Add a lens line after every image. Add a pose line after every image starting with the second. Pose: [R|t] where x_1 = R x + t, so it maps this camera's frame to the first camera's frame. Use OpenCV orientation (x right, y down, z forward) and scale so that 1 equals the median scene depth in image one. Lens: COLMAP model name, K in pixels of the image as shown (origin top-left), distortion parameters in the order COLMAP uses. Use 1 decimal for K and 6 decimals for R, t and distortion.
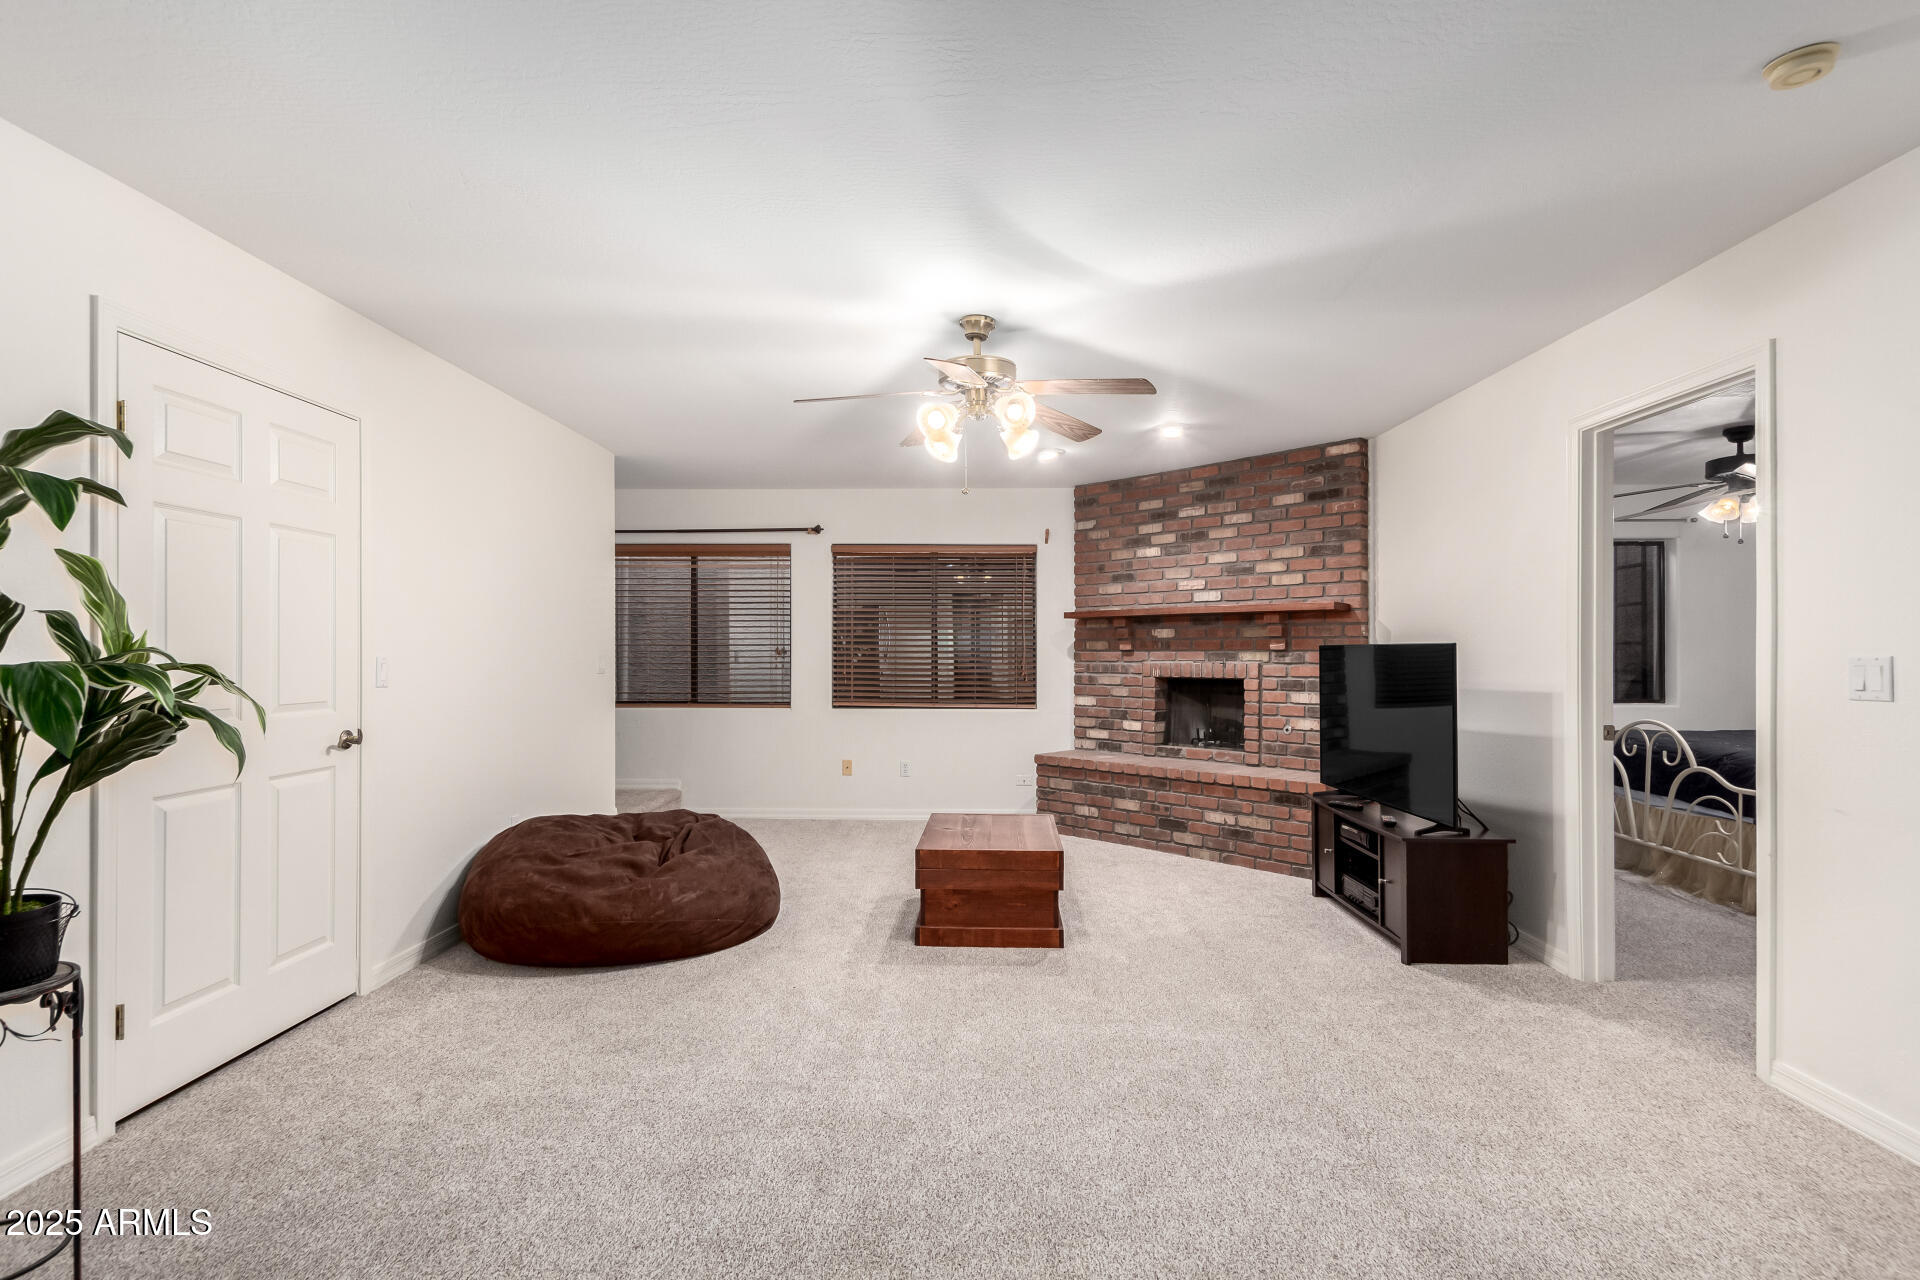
lens RADIAL K [[930.1, 0, 960.0], [0, 930.1, 640.0], [0, 0, 1]] dist [0.018611, -0.009382]
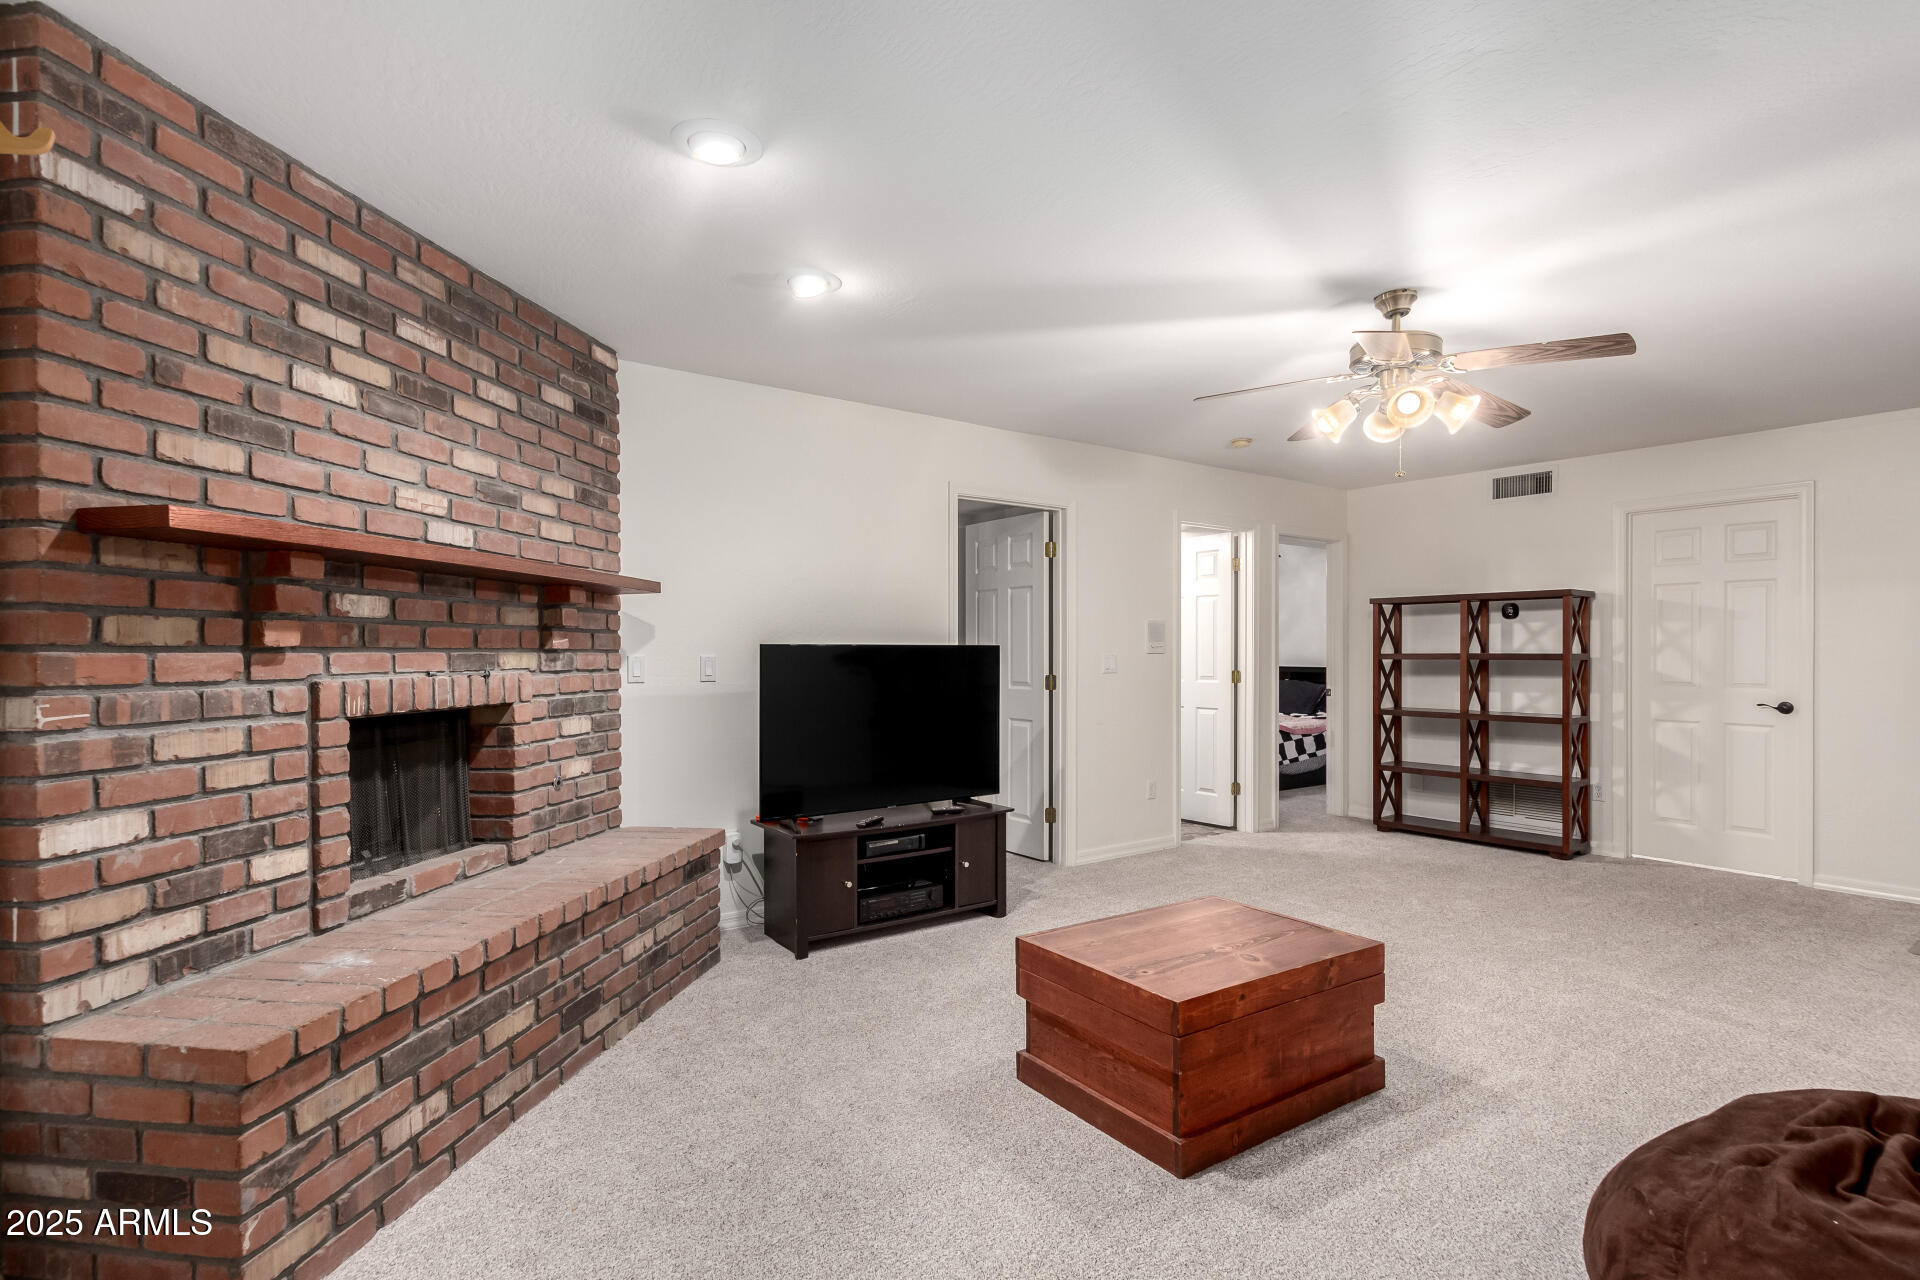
lens RADIAL K [[930.1, 0, 960.0], [0, 930.1, 640.0], [0, 0, 1]] dist [0.018611, -0.009382]
pose [[-0.608546, 0.005900, 0.793497, -0.262449], [-0.015641, 0.999689, -0.019428, 0.011594], [-0.793364, -0.024234, -0.608264, 1.072419]]
